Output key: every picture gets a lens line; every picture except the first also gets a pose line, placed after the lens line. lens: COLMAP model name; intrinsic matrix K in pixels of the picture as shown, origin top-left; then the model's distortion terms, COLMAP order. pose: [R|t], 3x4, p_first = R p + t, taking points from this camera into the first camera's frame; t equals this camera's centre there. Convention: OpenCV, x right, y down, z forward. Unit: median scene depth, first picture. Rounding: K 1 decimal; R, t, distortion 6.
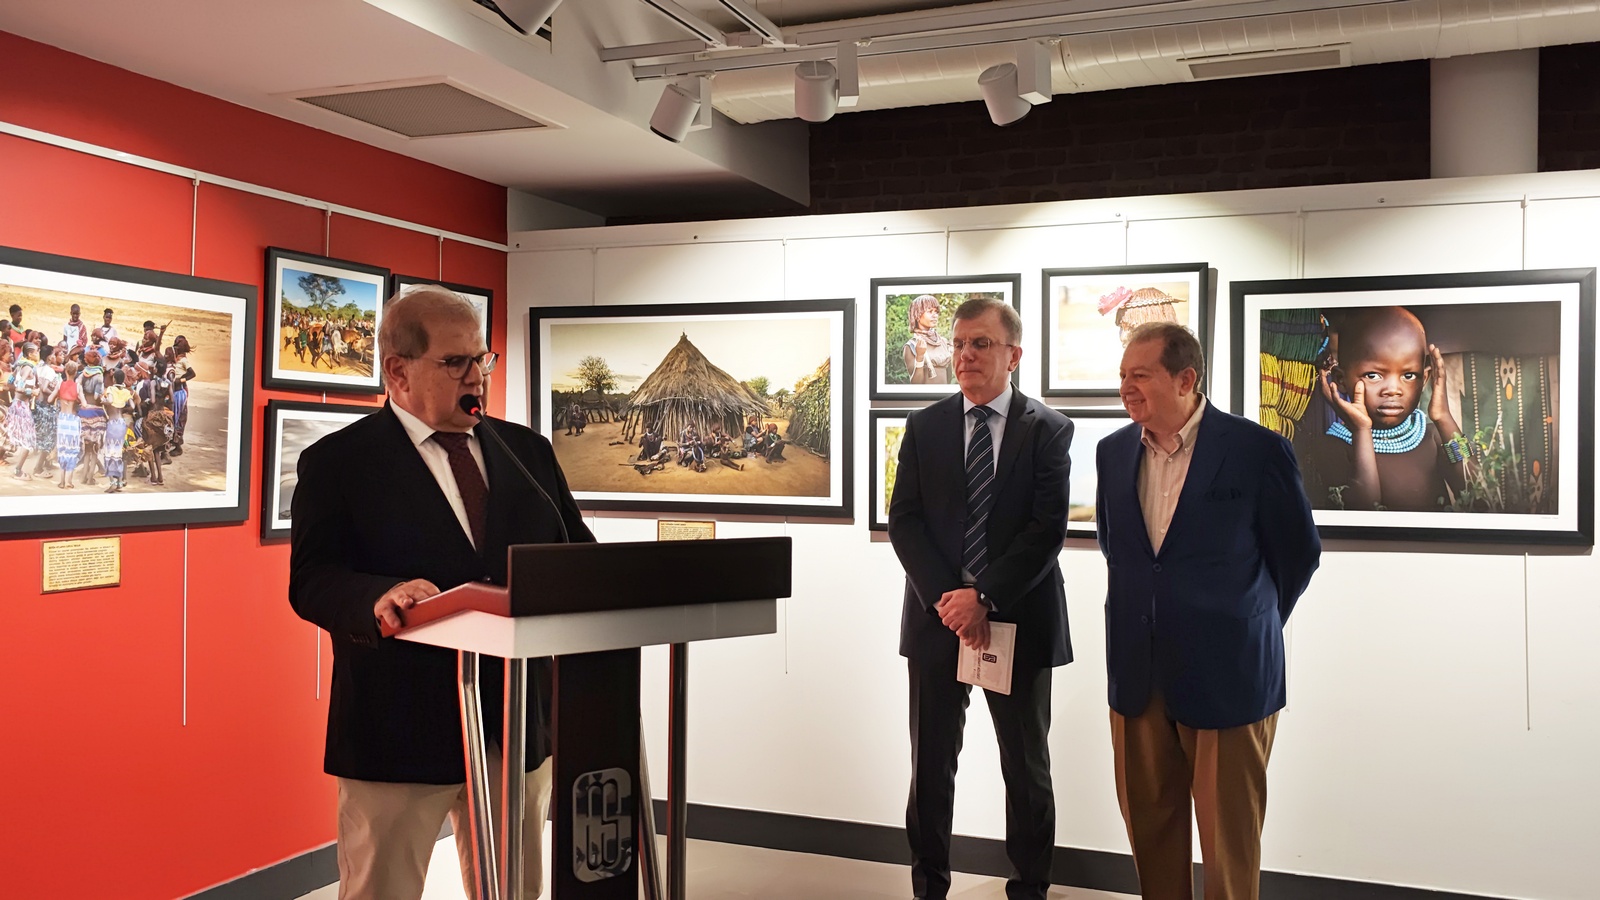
lens RADIAL K [[1413.1, 0, 850.8], [0, 1413.1, 464.0], [0, 0, 1]] dist [0.001514, 0.054513]
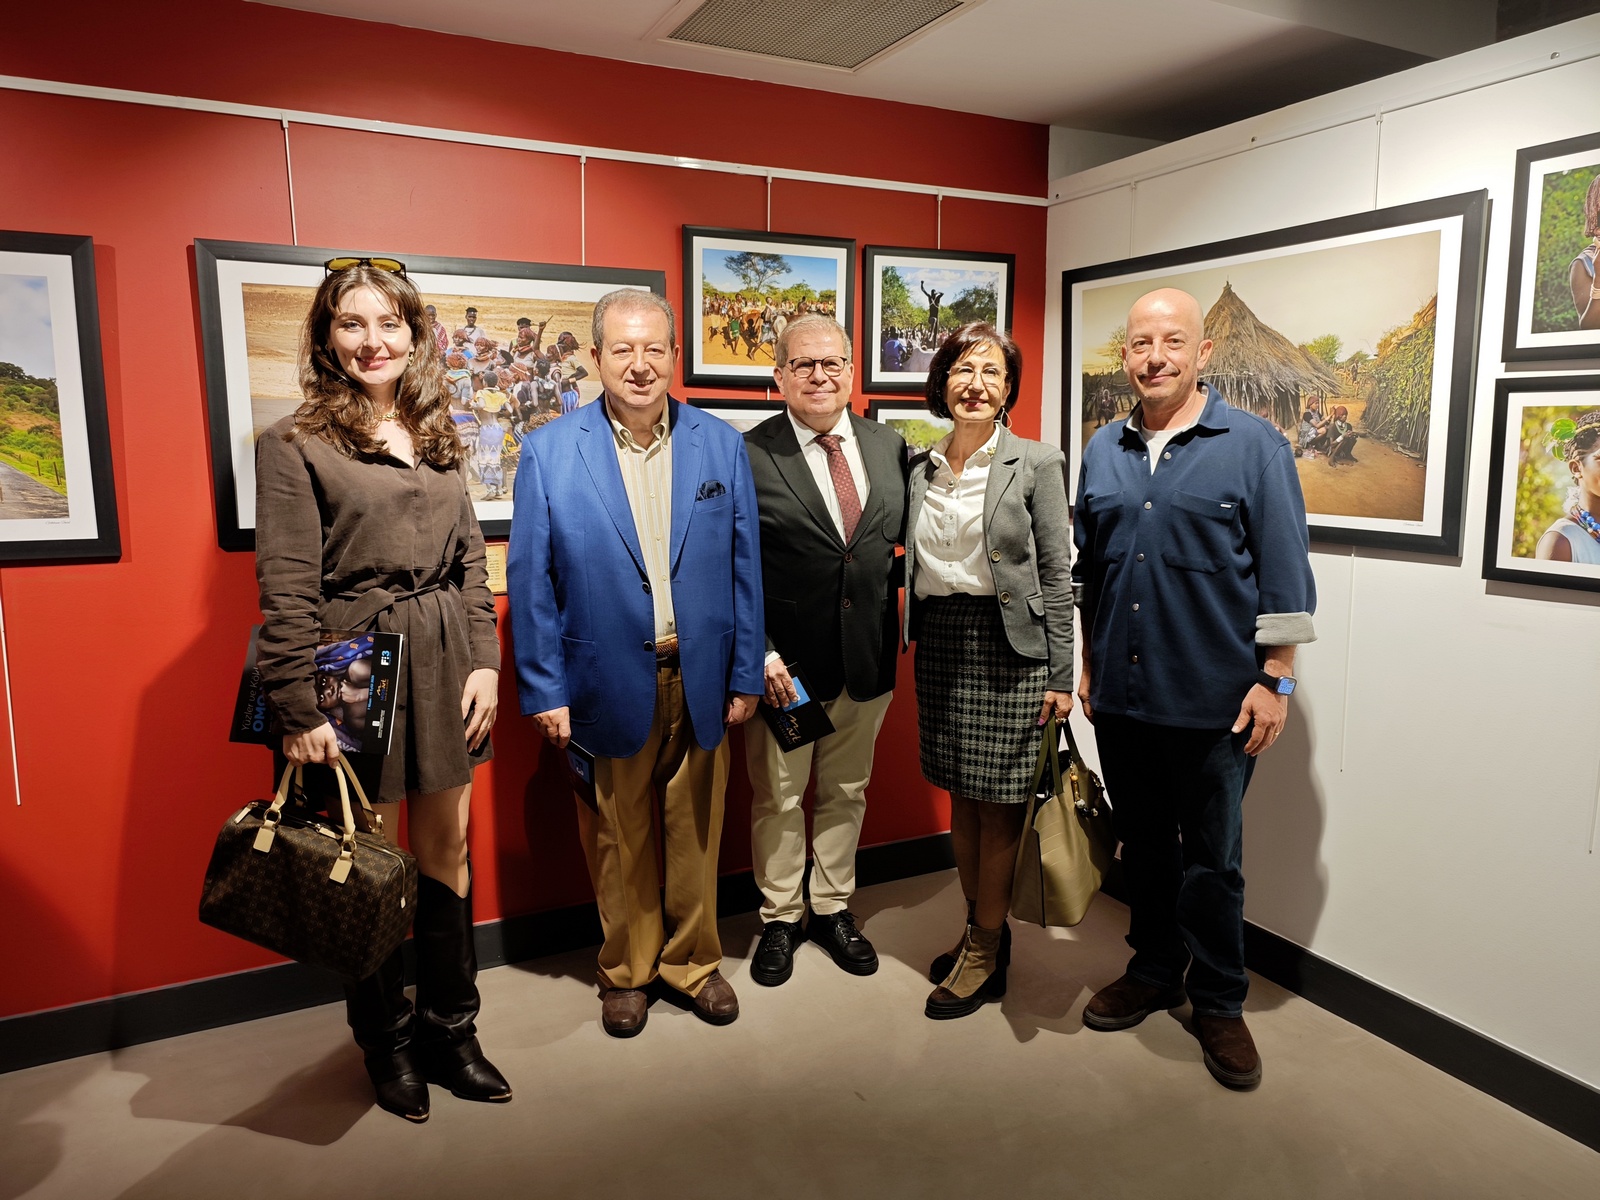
lens RADIAL K [[1113.6, 0, 786.4], [0, 1113.6, 595.9], [0, 0, 1]] dist [0.016032, -0.021880]
pose [[0.738465, 0.084132, -0.669023, 0.128411], [0.006070, 0.991316, 0.131362, -0.012464], [0.674265, -0.101067, 0.731541, 0.491806]]
